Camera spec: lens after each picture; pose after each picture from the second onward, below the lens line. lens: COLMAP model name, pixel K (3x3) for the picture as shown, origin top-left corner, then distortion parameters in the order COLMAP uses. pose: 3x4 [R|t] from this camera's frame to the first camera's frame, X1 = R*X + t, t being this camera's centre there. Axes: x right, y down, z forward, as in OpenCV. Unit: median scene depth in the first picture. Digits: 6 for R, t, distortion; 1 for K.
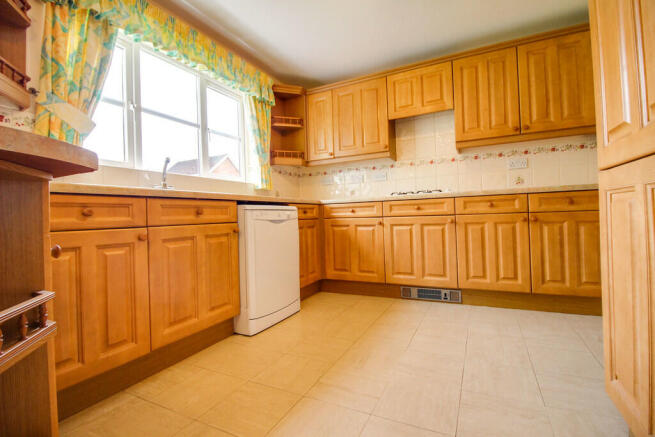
lens RADIAL K [[304.1, 0, 327.0], [0, 304.1, 214.4], [0, 0, 1]] dist [-0.016522, -0.000189]
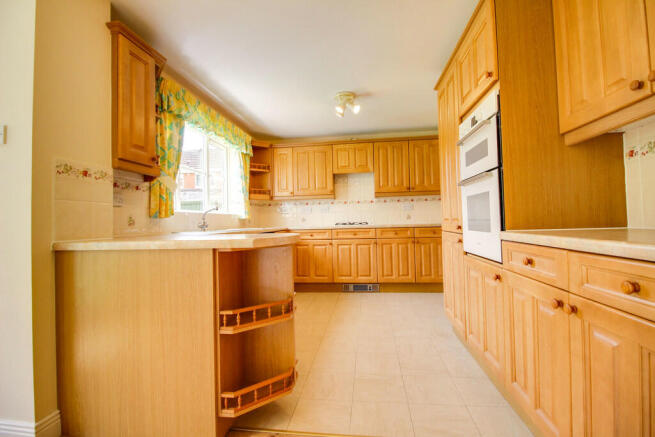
lens RADIAL K [[304.1, 0, 327.0], [0, 304.1, 214.4], [0, 0, 1]] dist [-0.016522, -0.000189]
pose [[0.943404, 0.015957, 0.331261, -0.355202], [-0.007736, 0.999629, -0.026122, -0.078600], [-0.331554, 0.022080, 0.943178, -0.448806]]
